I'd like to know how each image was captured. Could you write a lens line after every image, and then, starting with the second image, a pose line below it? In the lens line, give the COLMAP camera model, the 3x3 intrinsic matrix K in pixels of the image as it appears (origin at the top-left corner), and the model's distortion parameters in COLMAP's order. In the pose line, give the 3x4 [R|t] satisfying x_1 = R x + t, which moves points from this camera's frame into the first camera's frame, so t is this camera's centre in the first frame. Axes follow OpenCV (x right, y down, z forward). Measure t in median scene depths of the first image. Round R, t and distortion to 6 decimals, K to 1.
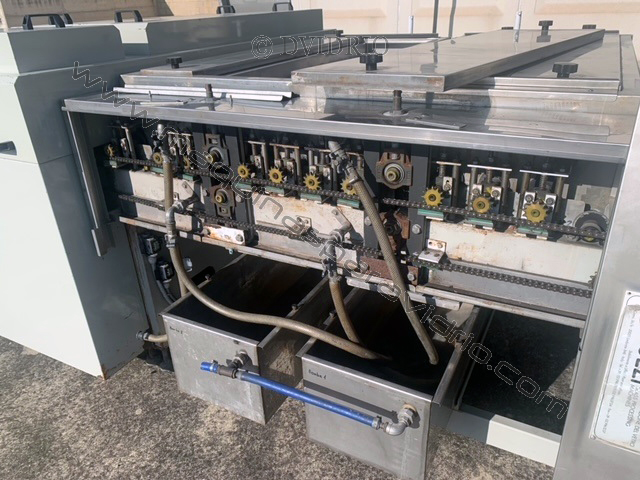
lens RADIAL K [[489.1, 0, 318.7], [0, 489.1, 241.4], [0, 0, 1]] dist [0.020383, -0.016866]
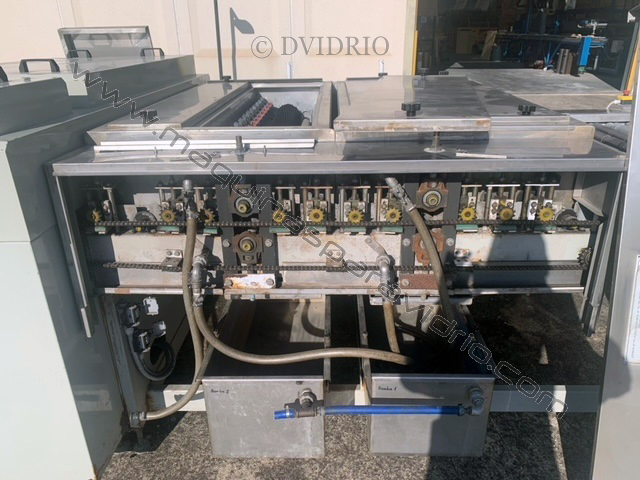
lens RADIAL K [[489.1, 0, 316.0], [0, 489.1, 240.3], [0, 0, 1]] dist [0.020383, -0.016866]
pose [[0.889142, -0.155374, 0.430448, -0.499554], [0.184131, 0.982566, -0.025680, -0.048242], [-0.418953, 0.102092, 0.902250, 0.038893]]
